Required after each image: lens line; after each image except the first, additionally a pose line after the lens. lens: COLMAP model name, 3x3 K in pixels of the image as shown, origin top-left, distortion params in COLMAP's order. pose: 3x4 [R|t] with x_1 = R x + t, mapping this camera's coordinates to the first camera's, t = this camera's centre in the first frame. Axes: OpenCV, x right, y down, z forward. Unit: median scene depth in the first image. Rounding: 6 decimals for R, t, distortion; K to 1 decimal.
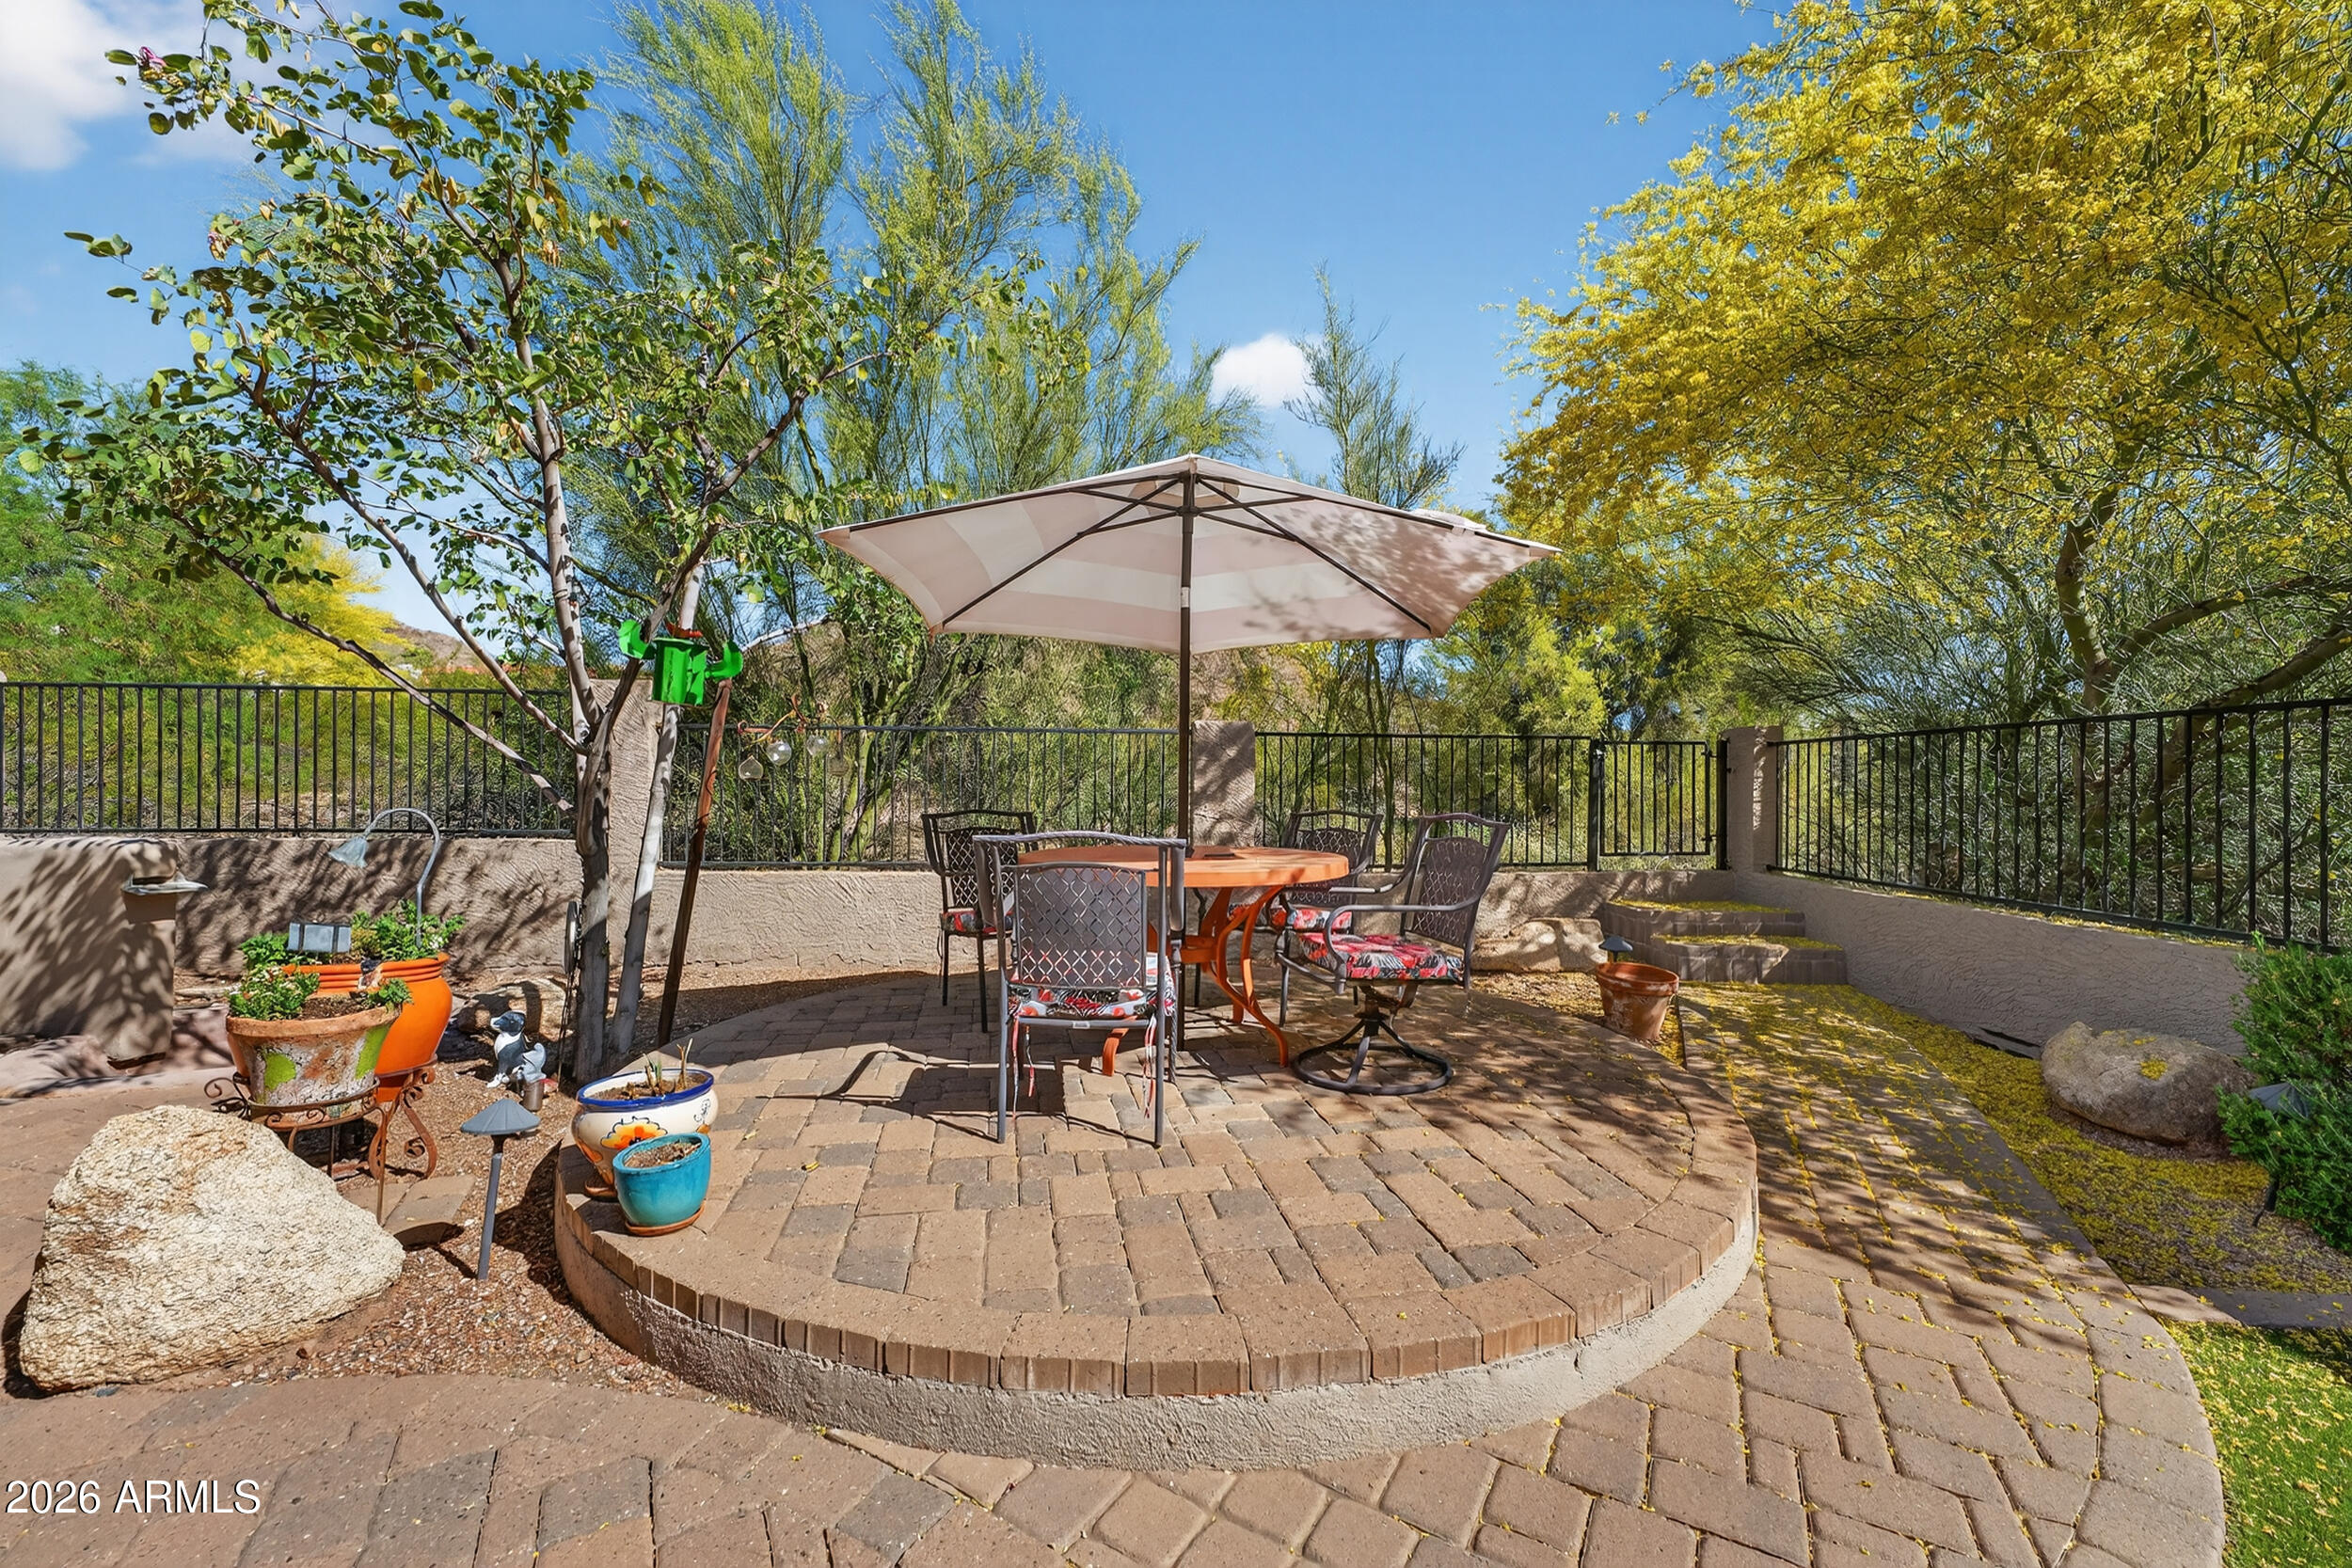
lens RADIAL K [[947.0, 0, 1199.9], [0, 947.0, 773.7], [0, 0, 1]] dist [-0.003709, 0.002682]
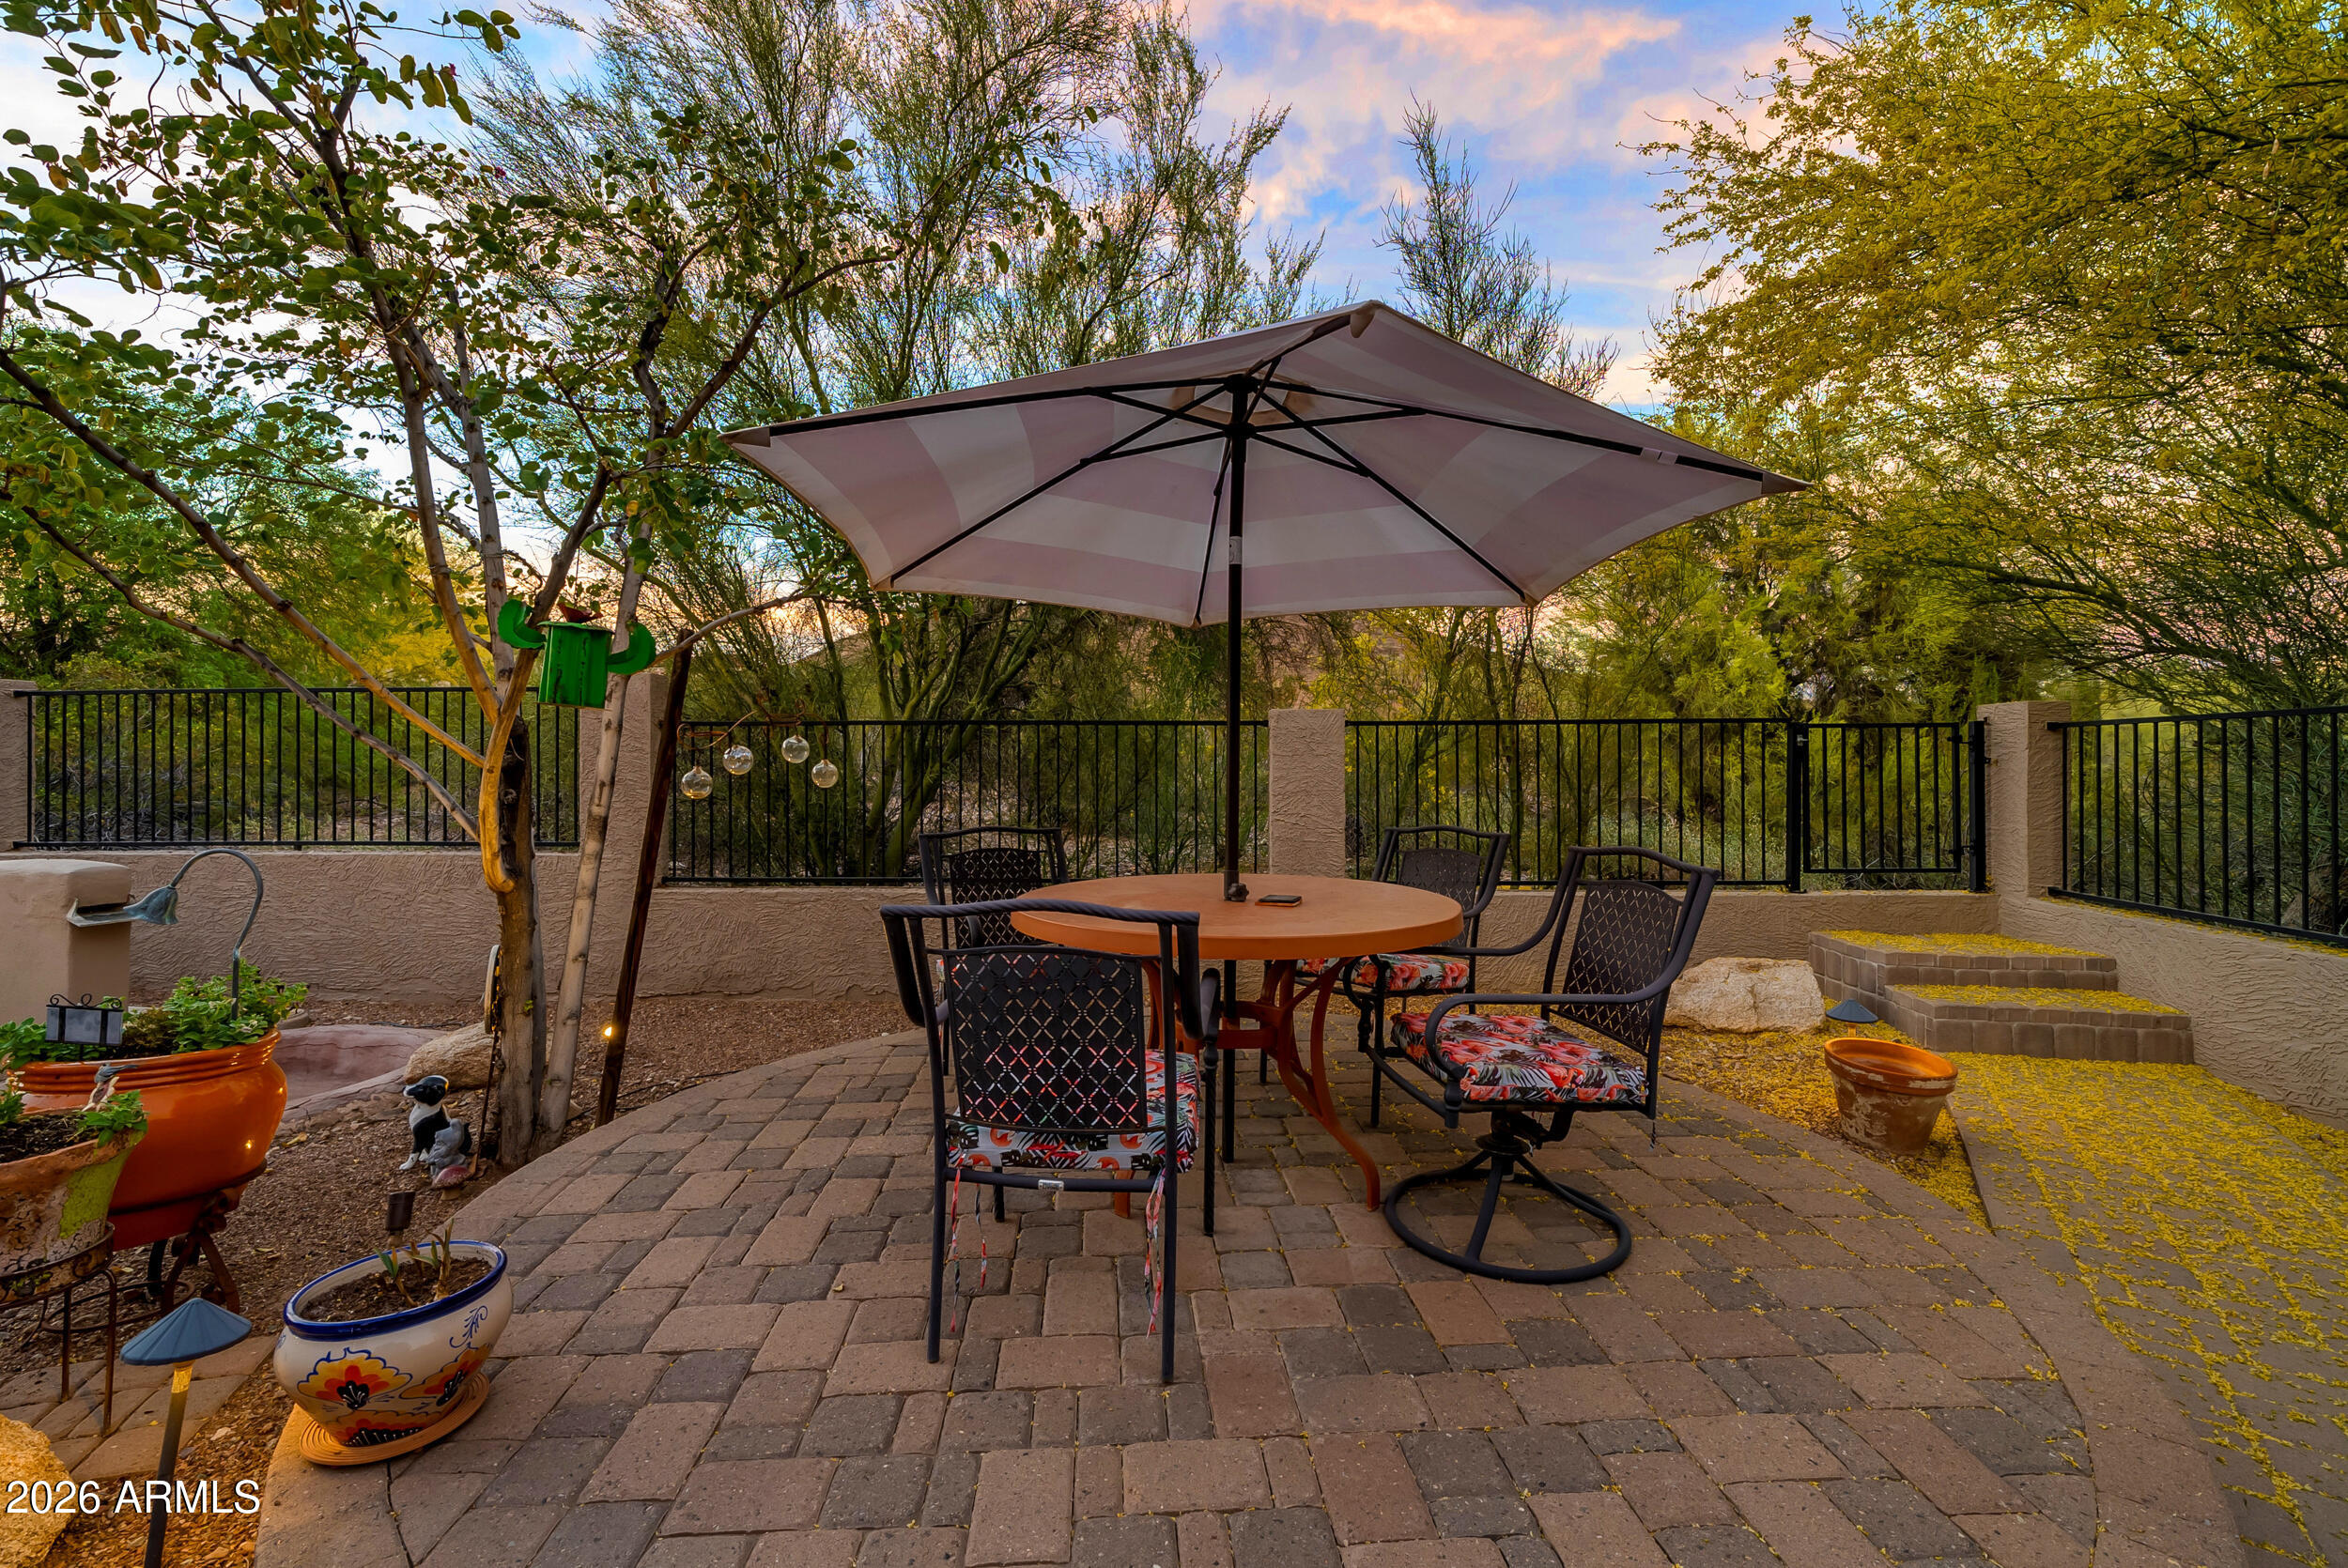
lens RADIAL K [[1031.1, 0, 1169.8], [0, 1031.1, 759.1], [0, 0, 1]] dist [-0.002813, -0.000278]
pose [[0.992167, -0.014374, -0.124086, 0.024274], [0.014158, 0.999896, -0.002621, -0.014237], [0.124111, 0.000844, 0.992268, 0.142837]]
